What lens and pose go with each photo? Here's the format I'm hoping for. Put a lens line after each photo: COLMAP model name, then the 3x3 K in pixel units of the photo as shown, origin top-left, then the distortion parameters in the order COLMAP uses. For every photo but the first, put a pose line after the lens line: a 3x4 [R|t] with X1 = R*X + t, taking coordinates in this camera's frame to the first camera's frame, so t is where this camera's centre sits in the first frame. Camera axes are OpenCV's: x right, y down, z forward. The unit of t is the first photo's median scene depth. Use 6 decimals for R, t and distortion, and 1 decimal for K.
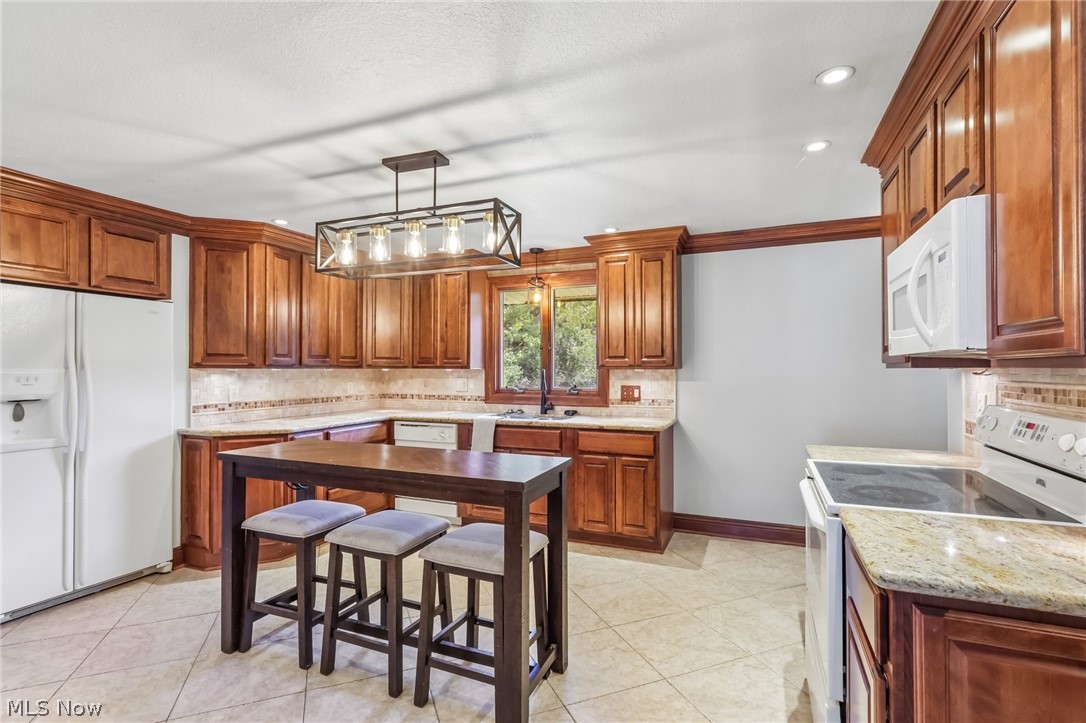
lens RADIAL K [[511.5, 0, 551.3], [0, 511.5, 371.9], [0, 0, 1]] dist [-0.005457, 0.002197]
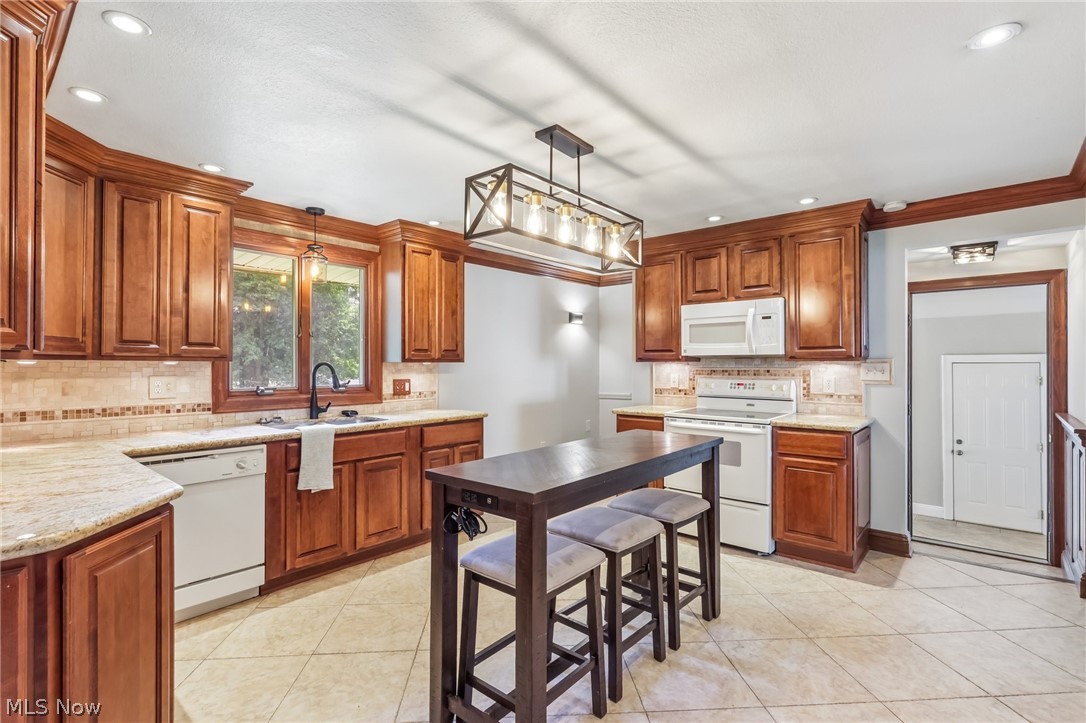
lens RADIAL K [[511.5, 0, 537.6], [0, 511.5, 357.7], [0, 0, 1]] dist [-0.005457, 0.002197]
pose [[0.323118, 0.010361, 0.946302, -0.701635], [0.002470, 0.999927, -0.011792, -0.001887], [-0.946356, 0.006147, 0.323069, 0.447717]]
